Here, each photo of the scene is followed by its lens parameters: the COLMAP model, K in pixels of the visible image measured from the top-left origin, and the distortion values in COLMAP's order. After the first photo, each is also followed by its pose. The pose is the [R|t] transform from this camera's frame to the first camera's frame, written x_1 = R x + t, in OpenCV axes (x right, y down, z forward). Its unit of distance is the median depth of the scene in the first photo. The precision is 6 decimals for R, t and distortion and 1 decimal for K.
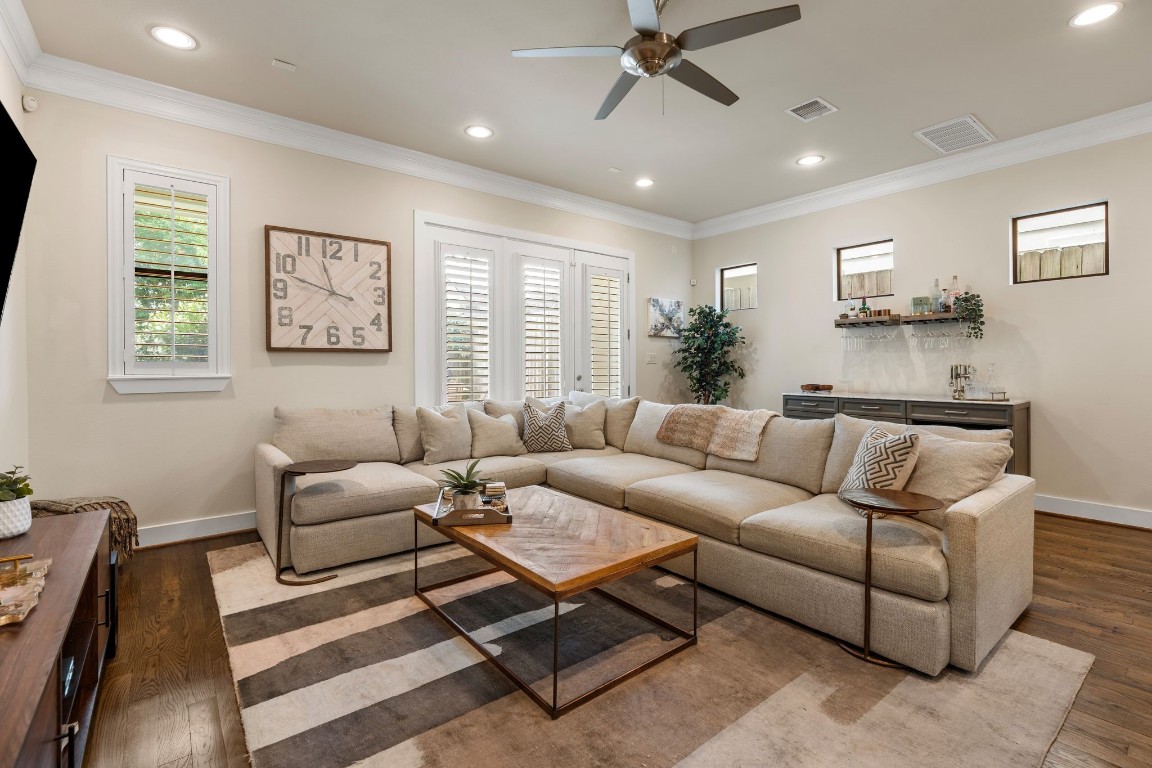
lens RADIAL K [[514.7, 0, 574.7], [0, 514.7, 369.9], [0, 0, 1]] dist [-0.008881, 0.002838]
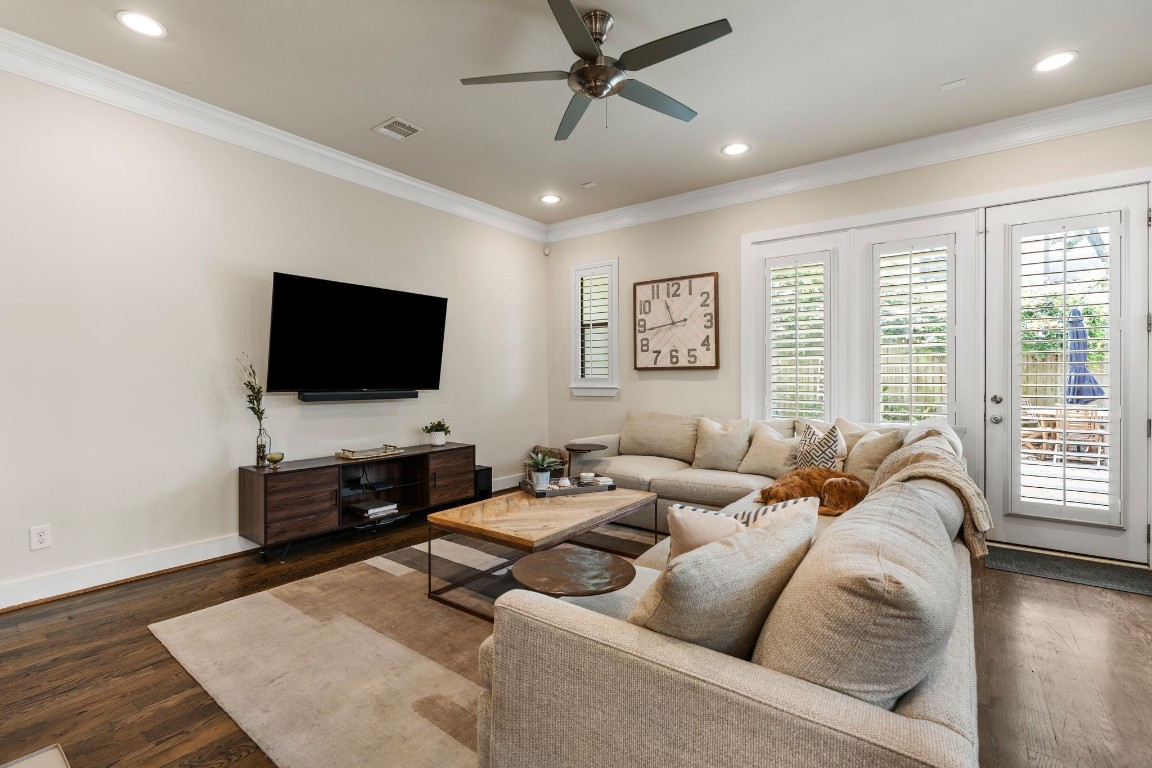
lens RADIAL K [[514.7, 0, 575.8], [0, 514.7, 386.9], [0, 0, 1]] dist [-0.008881, 0.002838]
pose [[0.254541, 0.016987, -0.966913, 0.694978], [-0.007463, 0.999850, 0.015601, -0.010026], [0.967033, 0.003245, 0.254630, 0.431206]]
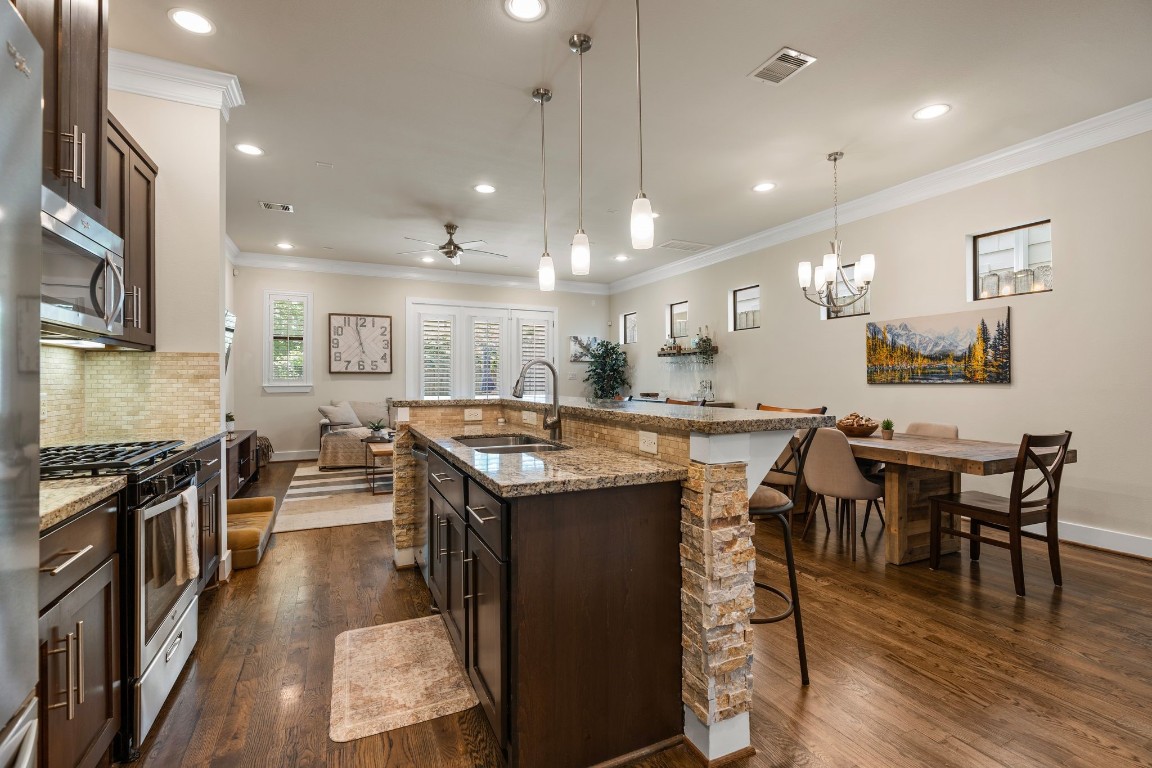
lens RADIAL K [[514.7, 0, 579.1], [0, 514.7, 375.9], [0, 0, 1]] dist [-0.008881, 0.002838]
pose [[0.975847, -0.000173, -0.218455, 0.770157], [-0.002986, 0.999896, -0.014131, -0.000480], [0.218434, 0.014442, 0.975745, -0.737833]]
